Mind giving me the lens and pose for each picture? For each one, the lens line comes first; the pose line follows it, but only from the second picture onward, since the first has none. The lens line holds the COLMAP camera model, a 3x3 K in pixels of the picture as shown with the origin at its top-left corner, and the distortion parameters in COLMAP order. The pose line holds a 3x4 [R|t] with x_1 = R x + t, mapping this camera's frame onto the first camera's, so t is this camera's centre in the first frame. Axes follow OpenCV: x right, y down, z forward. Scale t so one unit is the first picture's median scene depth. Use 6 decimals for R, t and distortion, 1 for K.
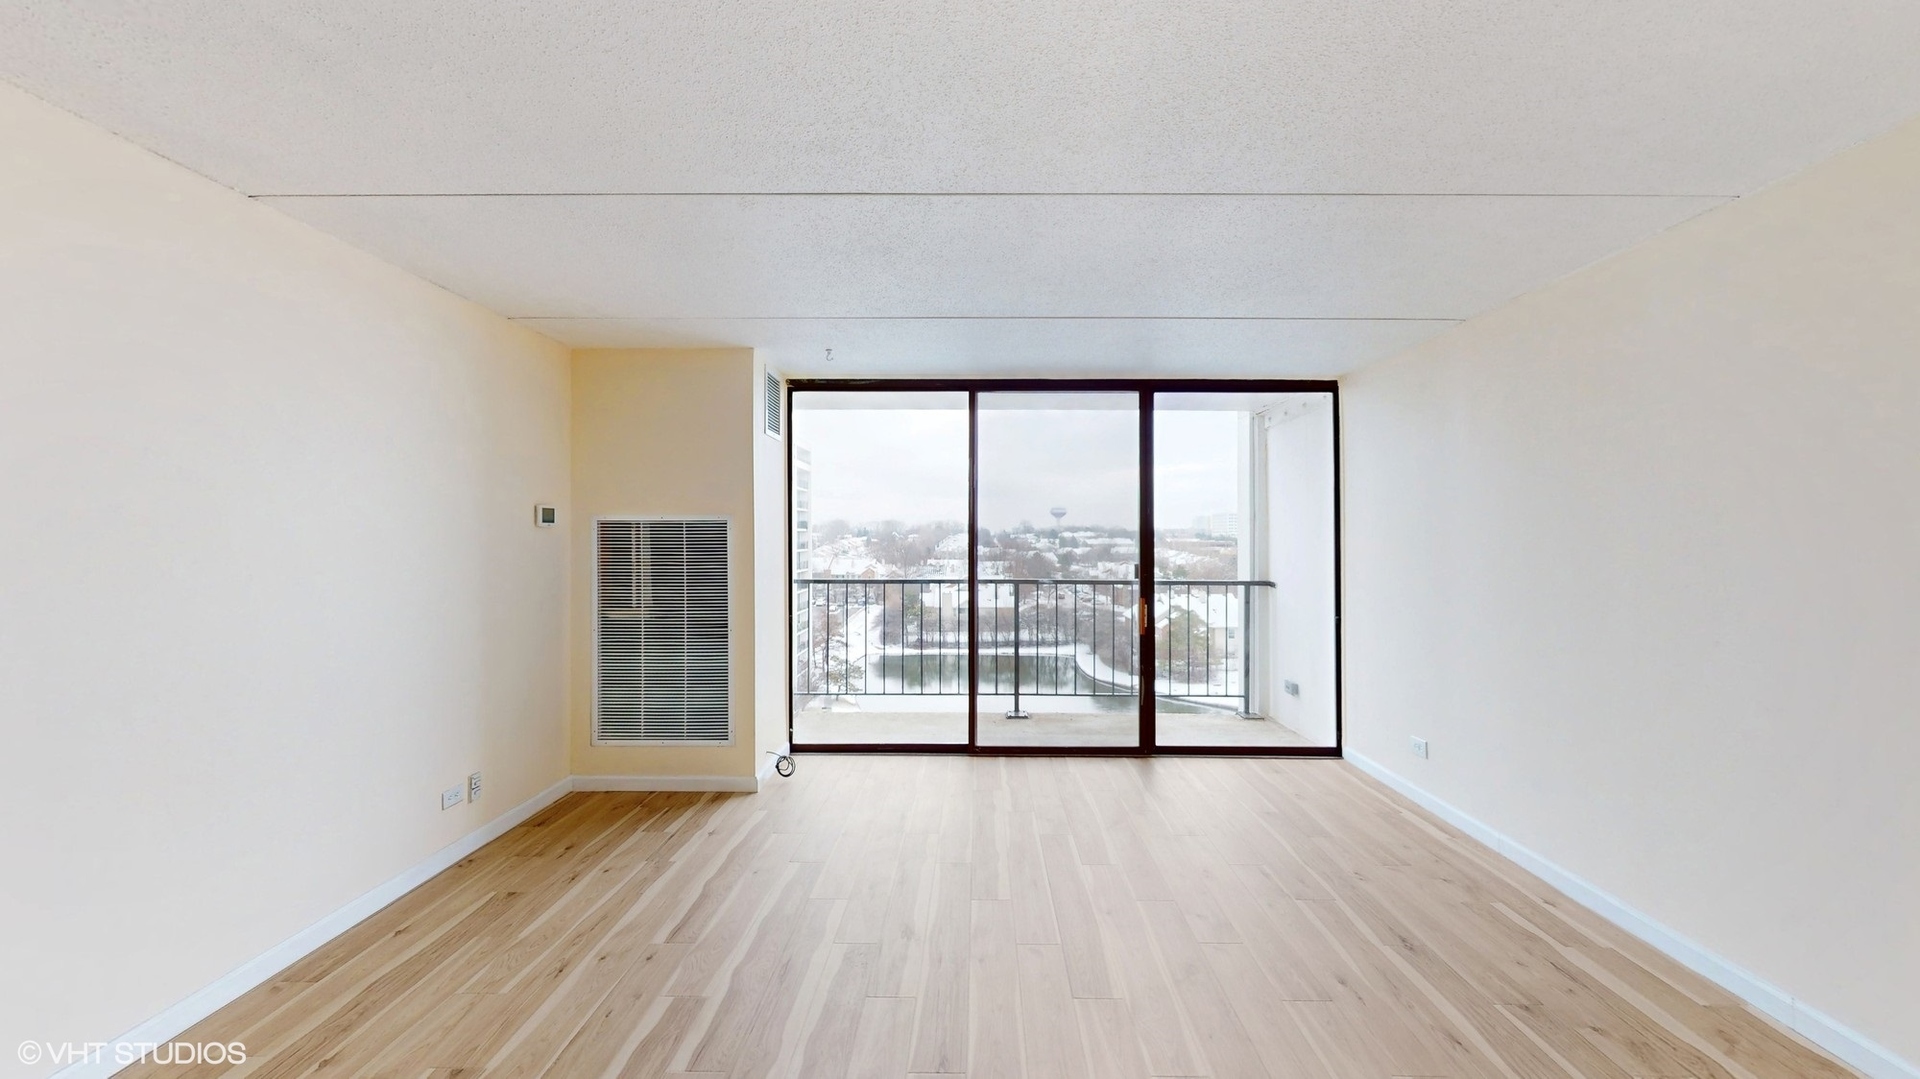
lens RADIAL K [[708.7, 0, 949.5], [0, 708.7, 540.0], [0, 0, 1]] dist [-0.000013, -0.000281]
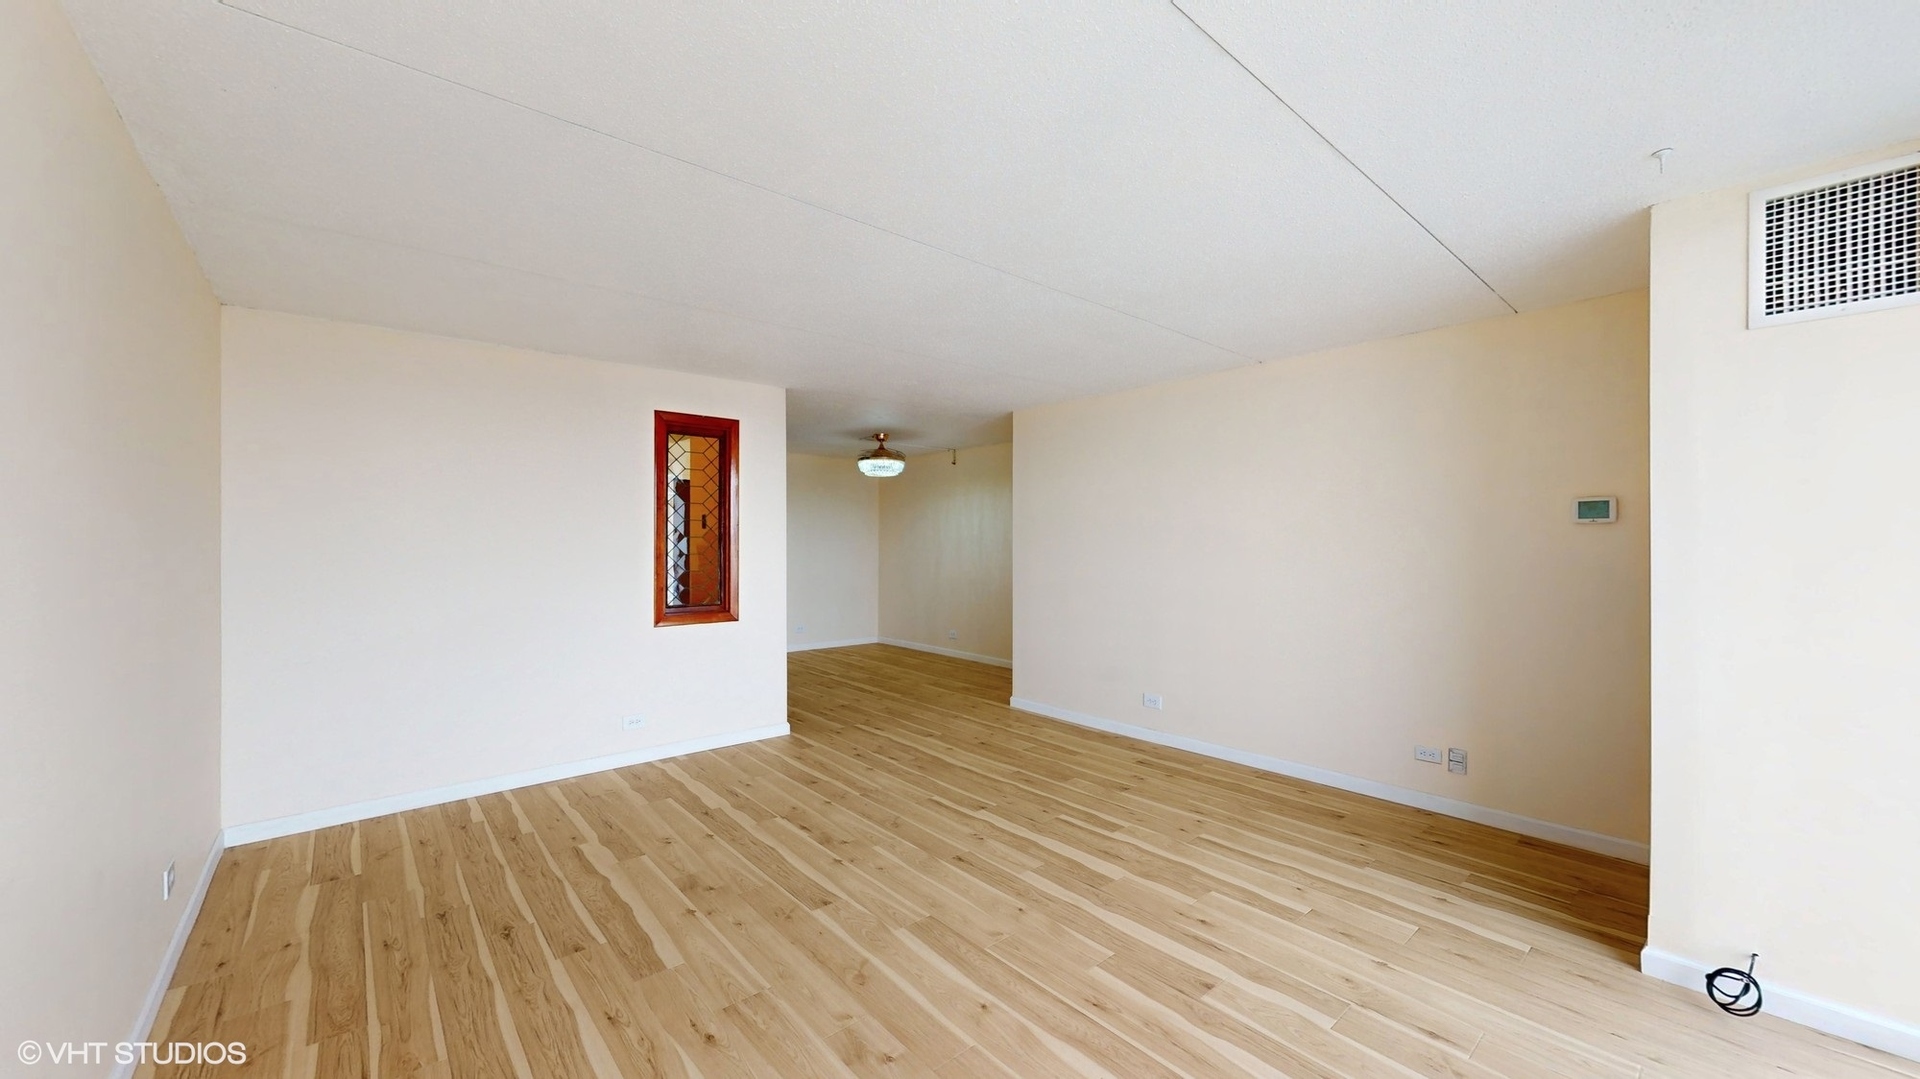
lens RADIAL K [[708.7, 0, 970.3], [0, 708.7, 535.8], [0, 0, 1]] dist [-0.000013, -0.000281]
pose [[-0.729184, -0.003332, -0.684309, 0.483516], [-0.000070, 0.999989, -0.004794, 0.001823], [0.684318, -0.003448, -0.729176, 0.977785]]
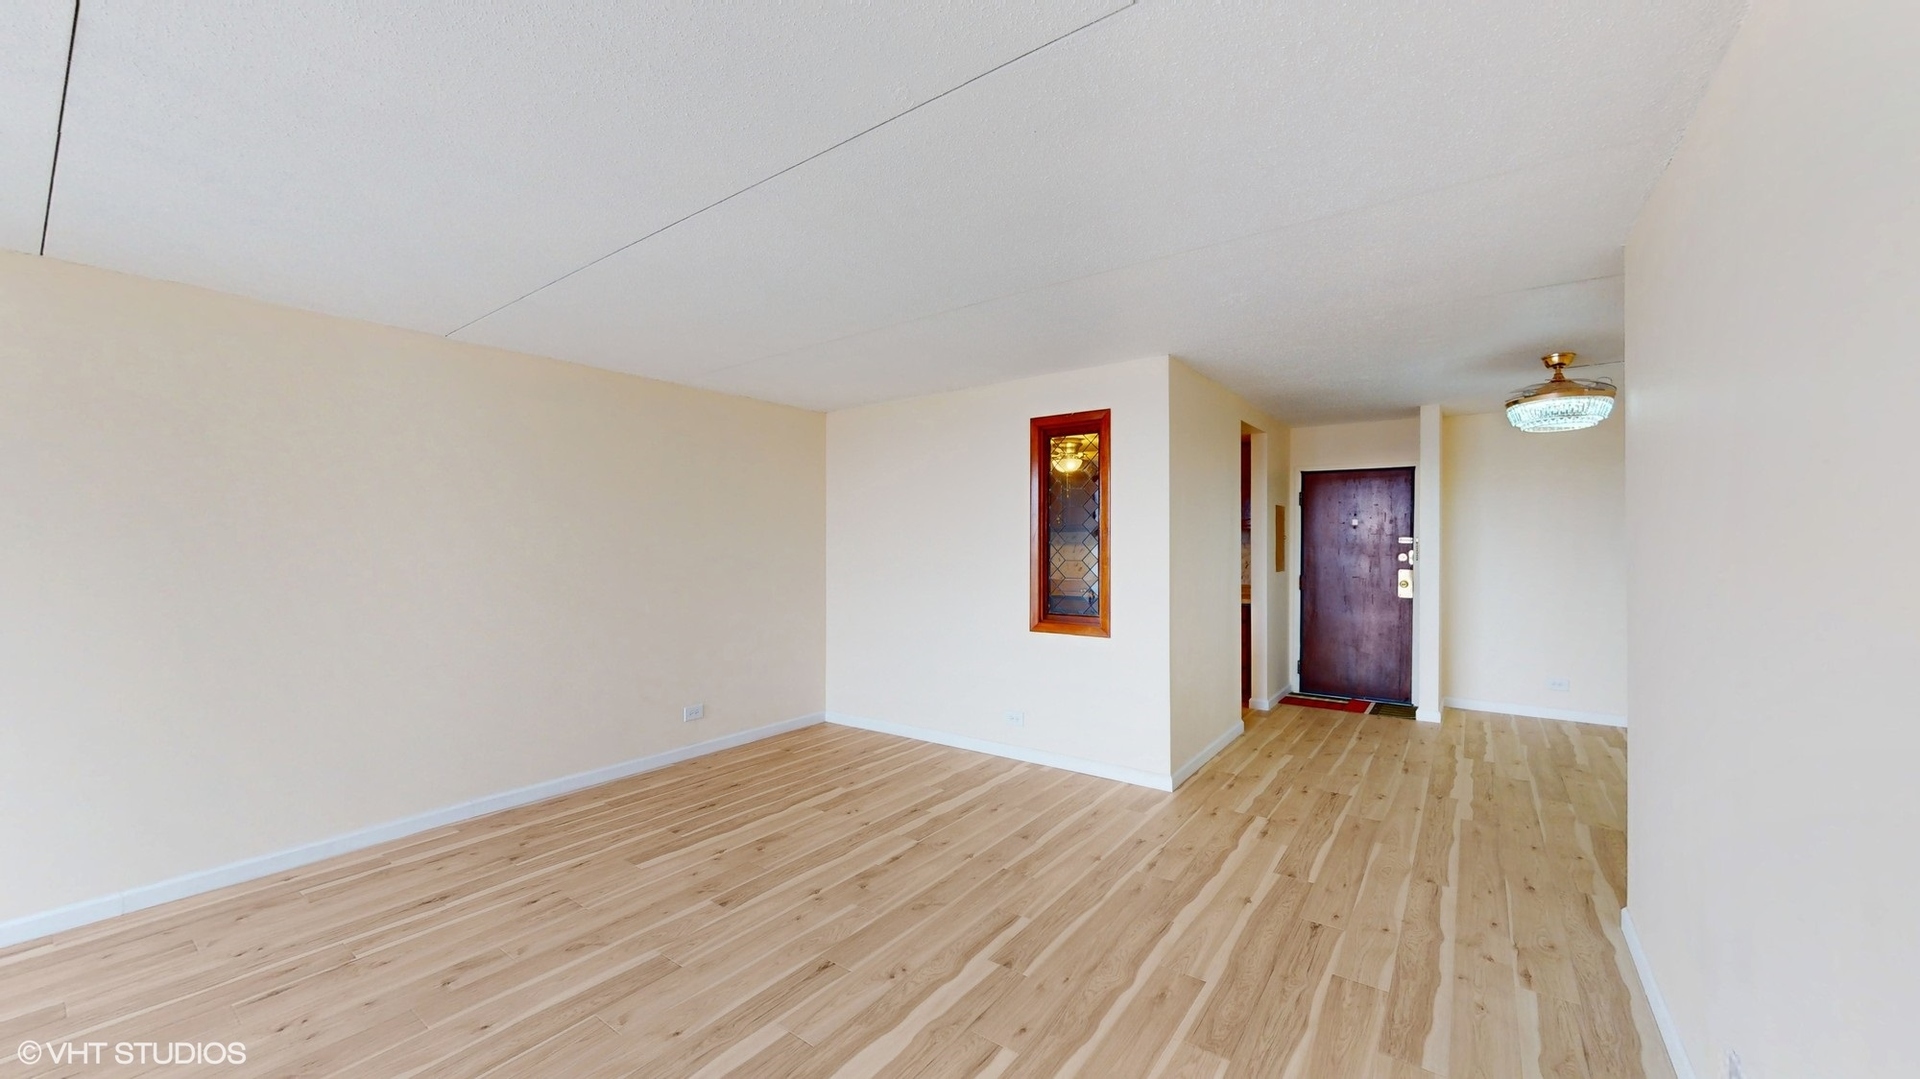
lens RADIAL K [[708.7, 0, 964.2], [0, 708.7, 554.9], [0, 0, 1]] dist [-0.000013, -0.000281]
pose [[-0.820630, -0.004105, 0.571444, -0.405174], [0.004173, 0.999904, 0.013175, 0.001250], [-0.571444, 0.013197, -0.820535, 0.827562]]
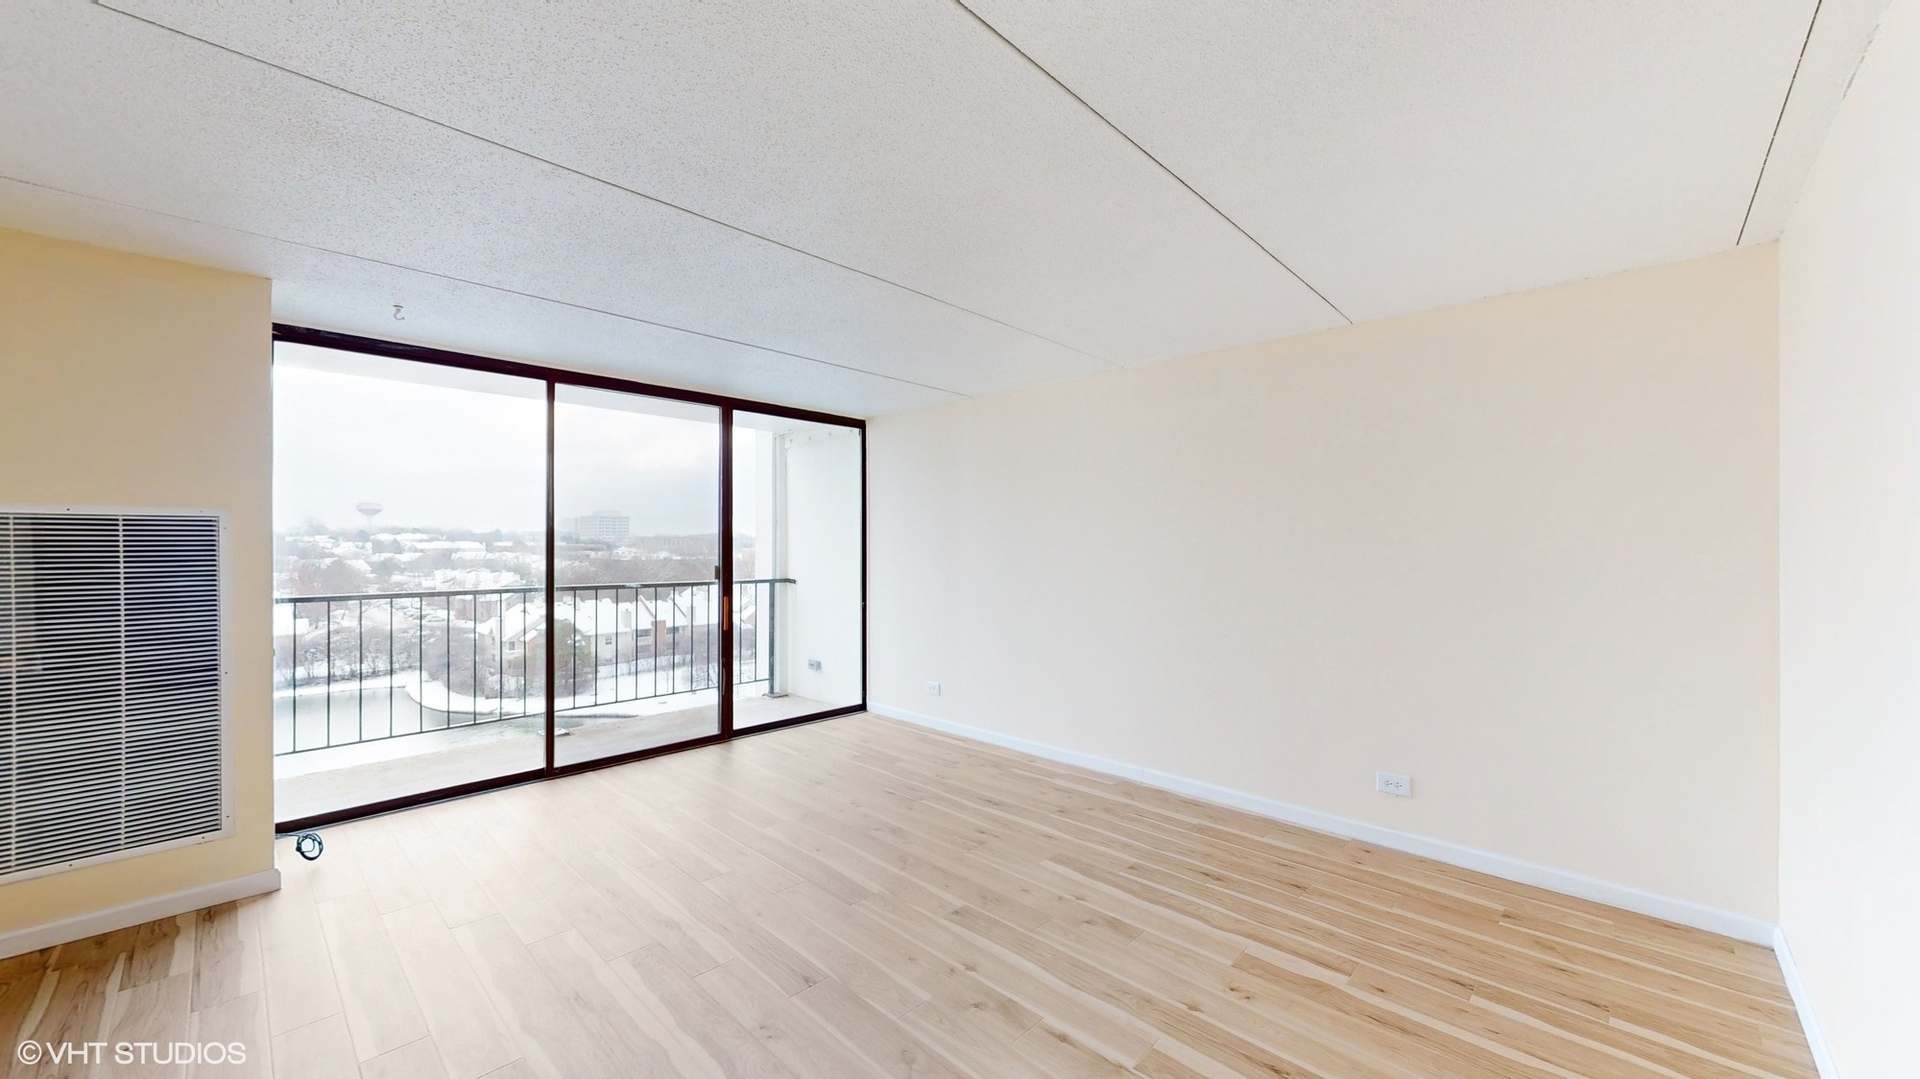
lens RADIAL K [[708.7, 0, 943.2], [0, 708.7, 542.2], [0, 0, 1]] dist [-0.000013, -0.000281]
pose [[0.691414, -0.000547, 0.722459, -0.317616], [0.001991, 0.999997, -0.001148, 0.000173], [-0.722456, 0.002233, 0.691413, 0.001174]]
